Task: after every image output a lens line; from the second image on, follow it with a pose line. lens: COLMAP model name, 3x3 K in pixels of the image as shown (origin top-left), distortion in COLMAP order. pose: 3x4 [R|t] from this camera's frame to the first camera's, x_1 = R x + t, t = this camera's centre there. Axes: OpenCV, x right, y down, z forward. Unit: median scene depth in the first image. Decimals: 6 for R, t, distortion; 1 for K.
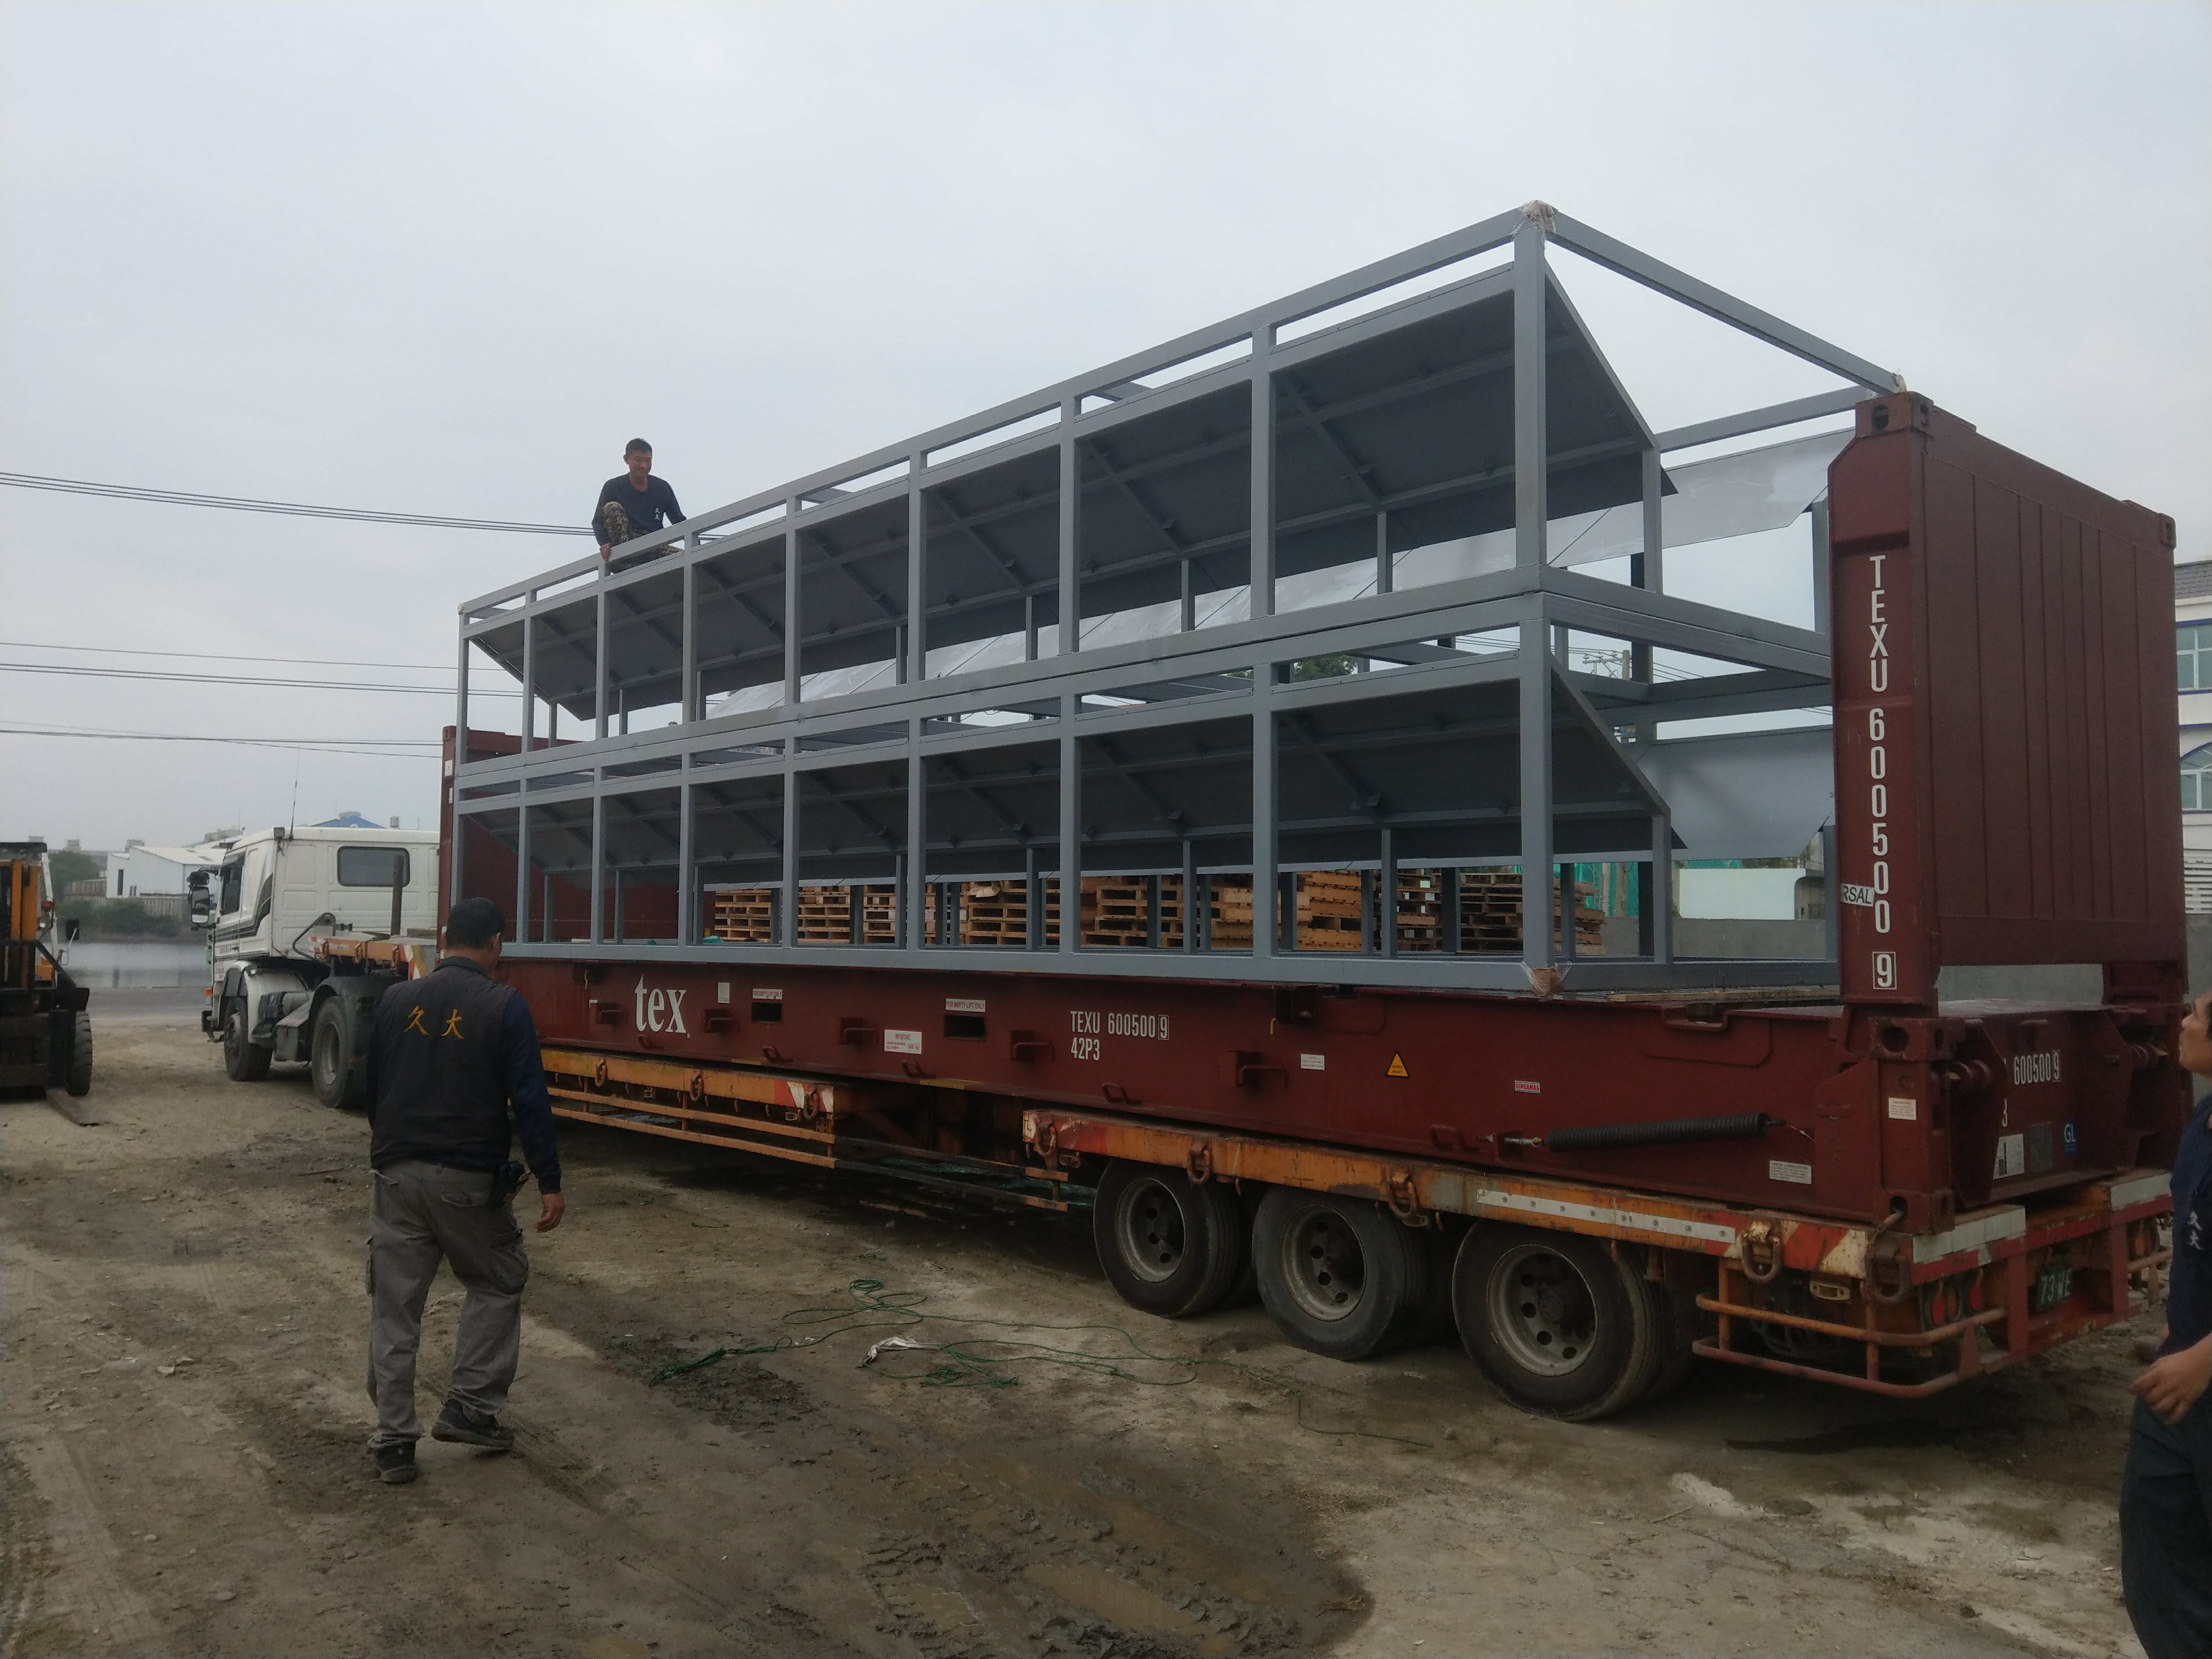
lens RADIAL K [[1687.6, 0, 1110.1], [0, 1687.6, 821.7], [0, 0, 1]] dist [0.086509, -0.080137]
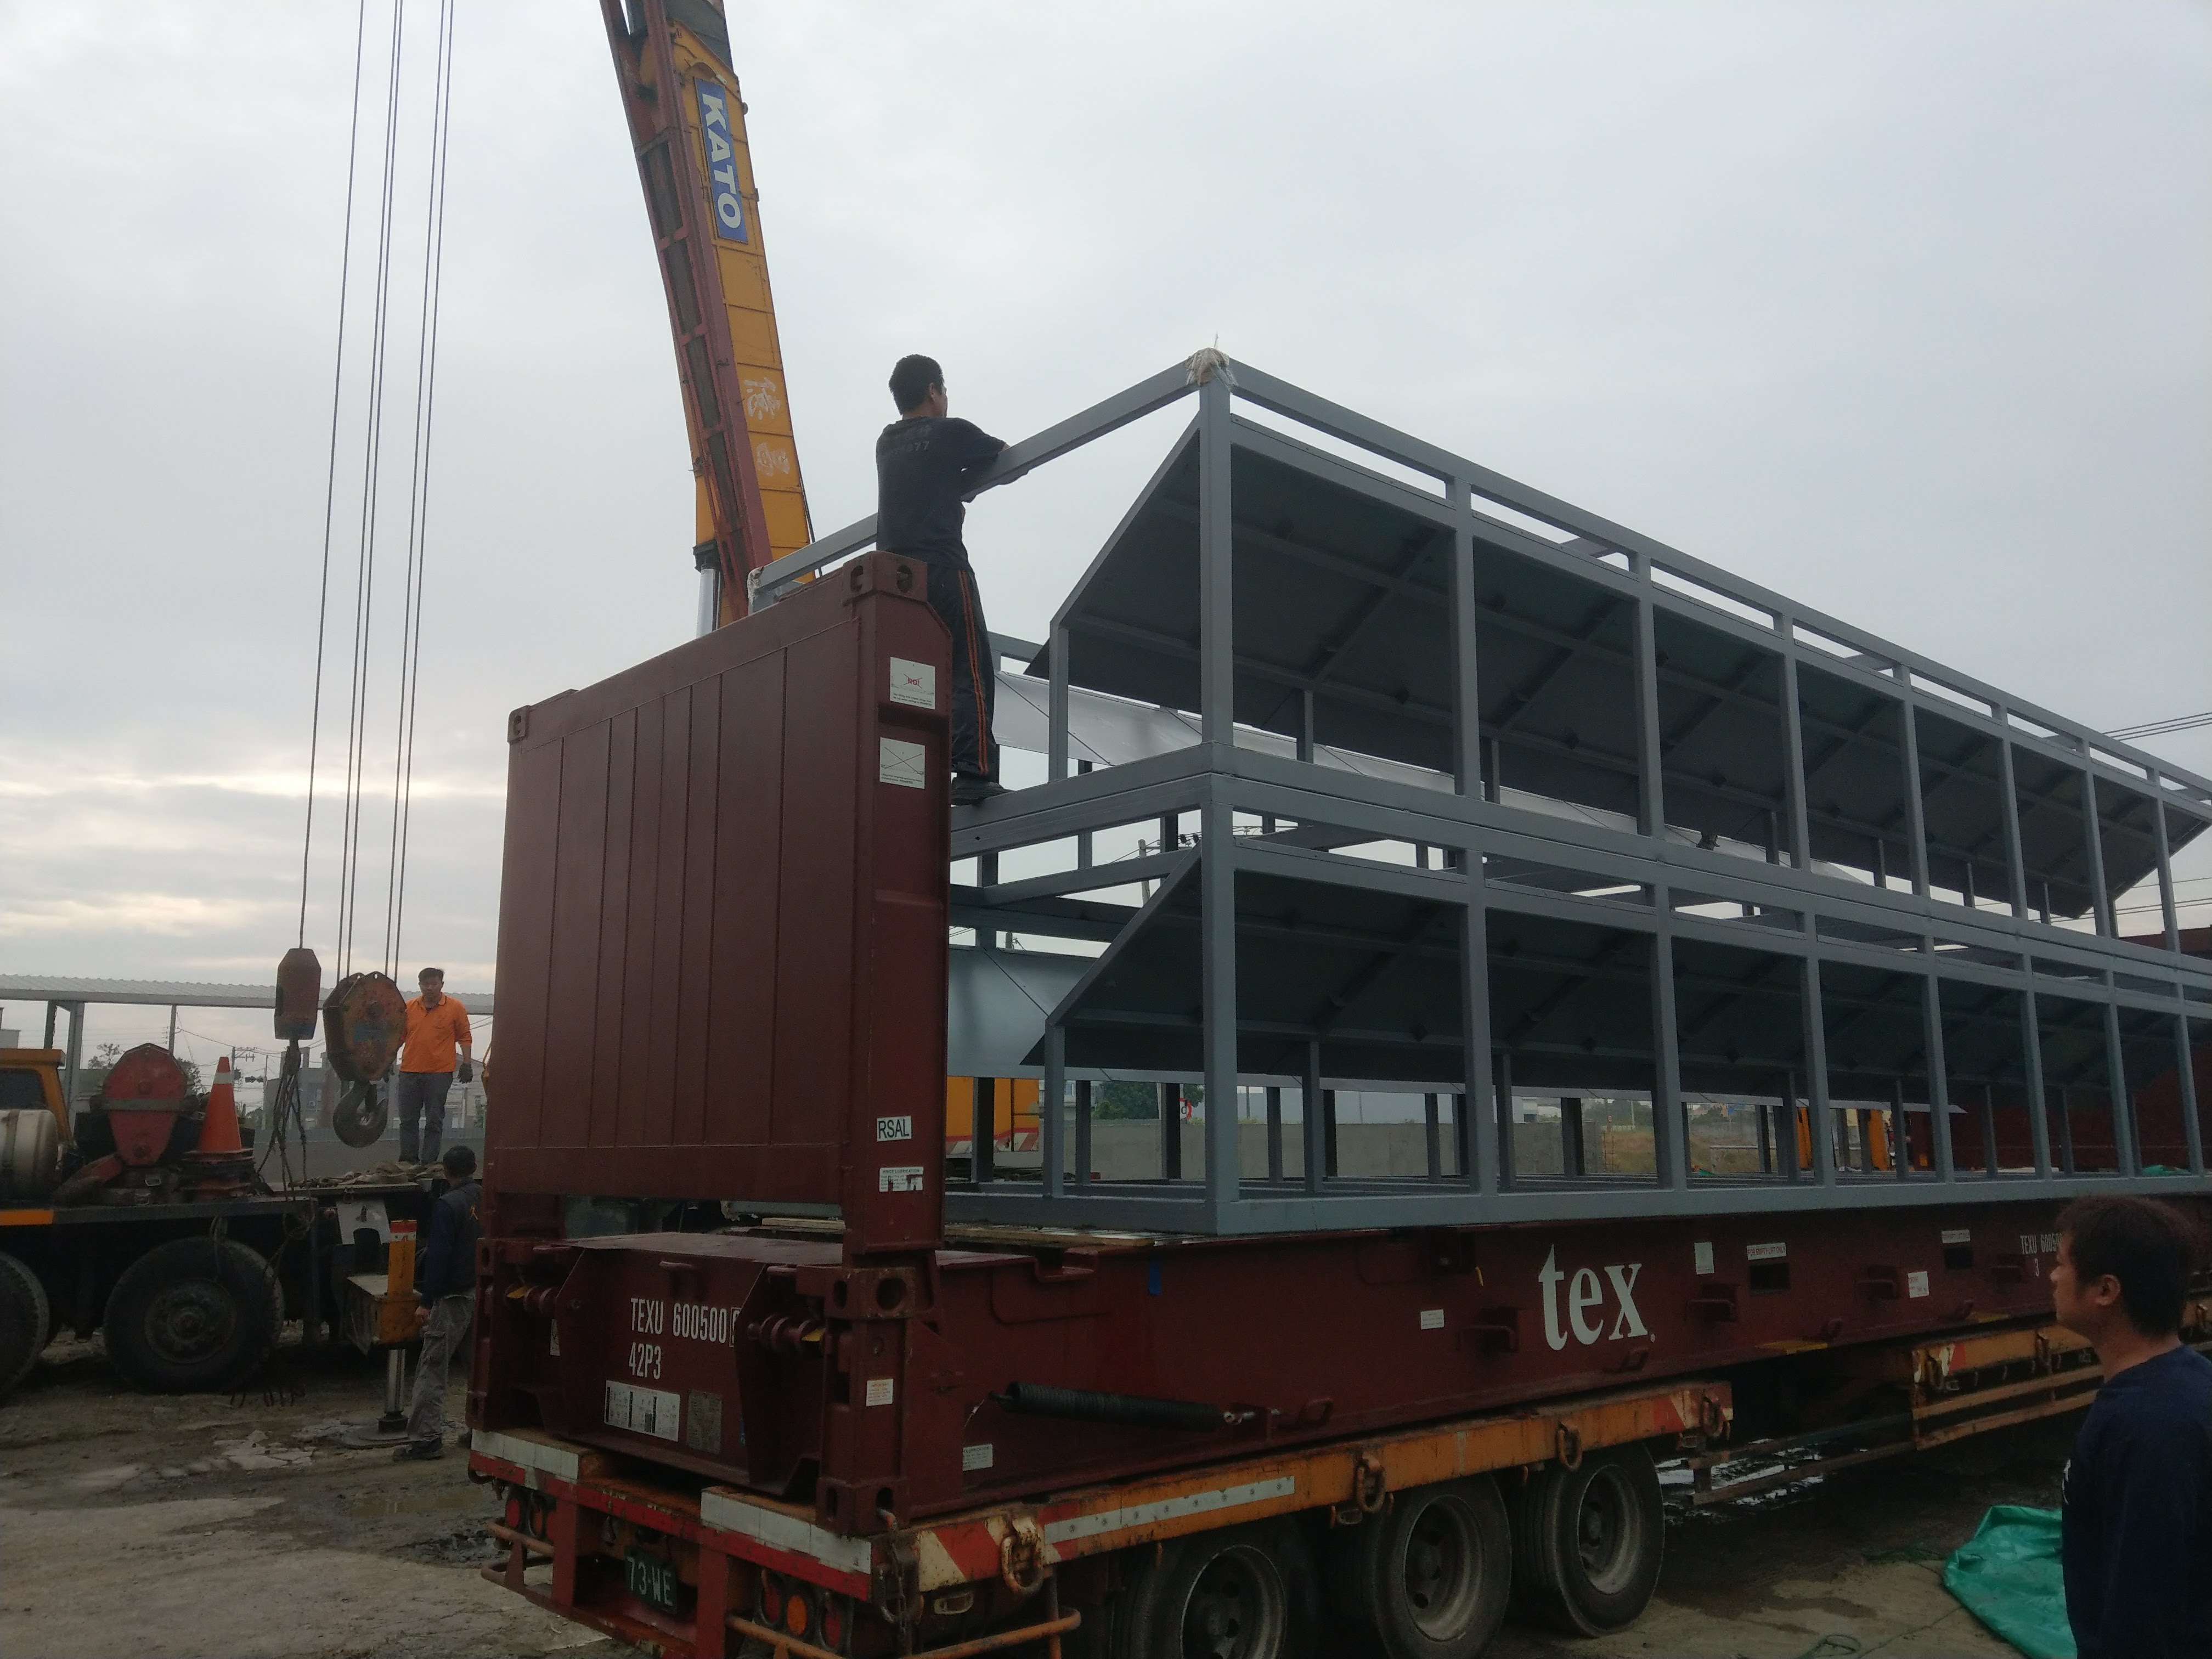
lens RADIAL K [[1733.1, 0, 1161.1], [0, 1733.1, 835.8], [0, 0, 1]] dist [0.076546, -0.137670]
pose [[-0.018709, 0.175772, 0.984253, -1.215813], [-0.055940, 0.982699, -0.176558, 0.093317], [-0.998259, -0.058362, -0.008552, 1.612632]]
